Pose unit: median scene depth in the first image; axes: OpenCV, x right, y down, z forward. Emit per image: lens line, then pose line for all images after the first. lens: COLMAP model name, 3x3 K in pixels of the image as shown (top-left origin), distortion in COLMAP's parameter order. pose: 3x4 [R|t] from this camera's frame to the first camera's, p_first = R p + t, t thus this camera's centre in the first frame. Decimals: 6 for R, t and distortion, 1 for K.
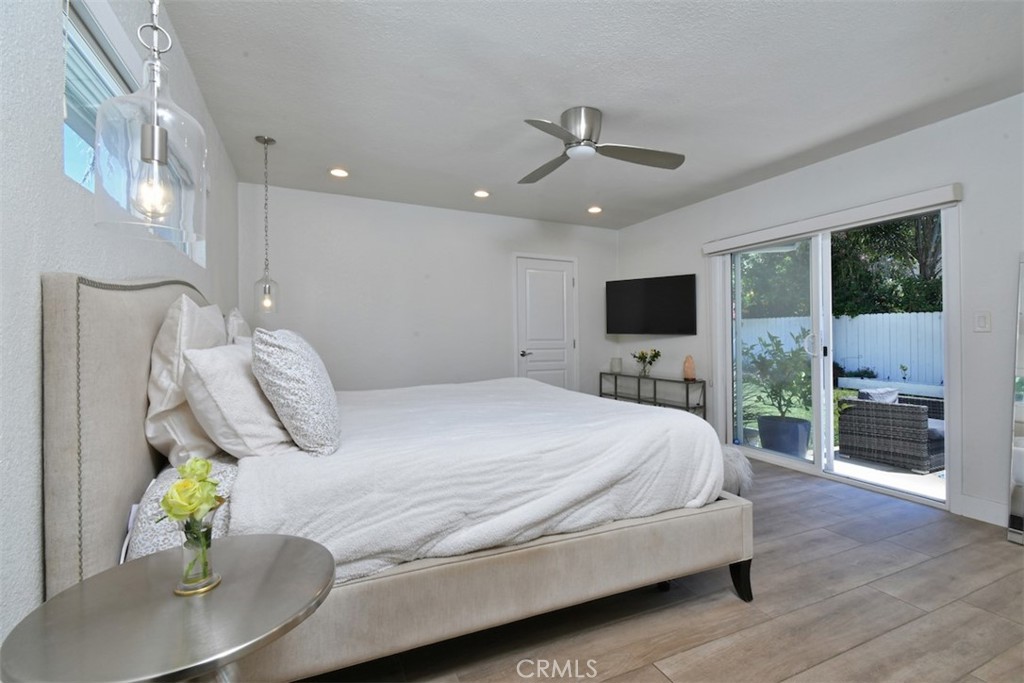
lens RADIAL K [[476.4, 0, 516.0], [0, 476.4, 332.9], [0, 0, 1]] dist [-0.000209, 0.000118]
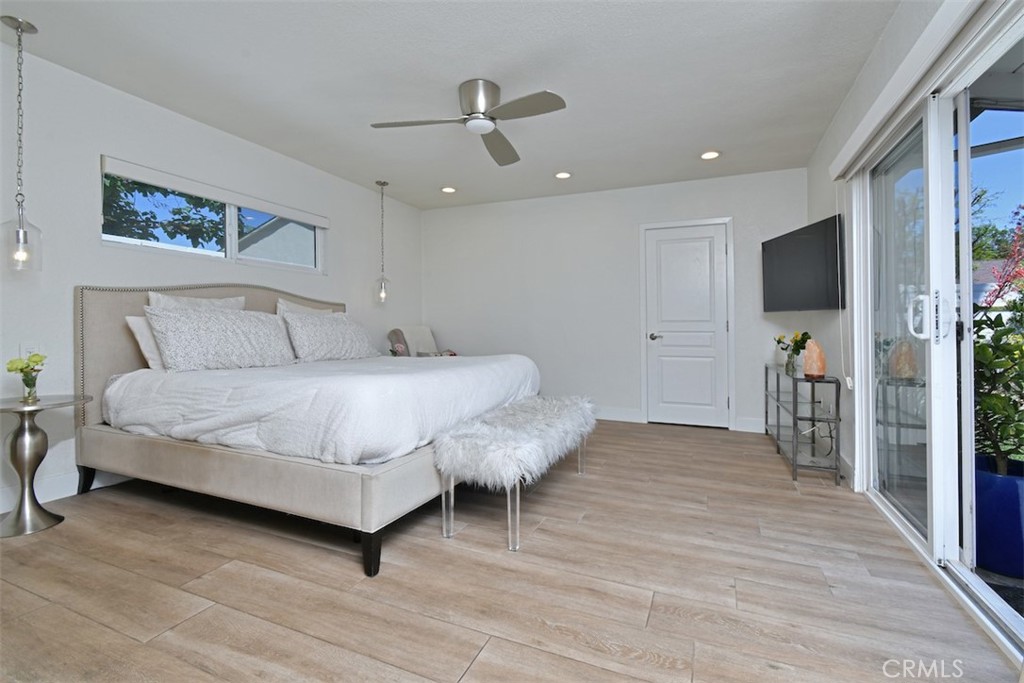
lens RADIAL K [[469.2, 0, 509.2], [0, 469.2, 331.7], [0, 0, 1]] dist [0.015789, -0.000002]
pose [[0.650597, 0.004493, -0.759410, 1.056806], [0.006962, 0.999905, 0.011880, 0.045267], [0.759392, -0.013016, 0.650504, 0.453908]]
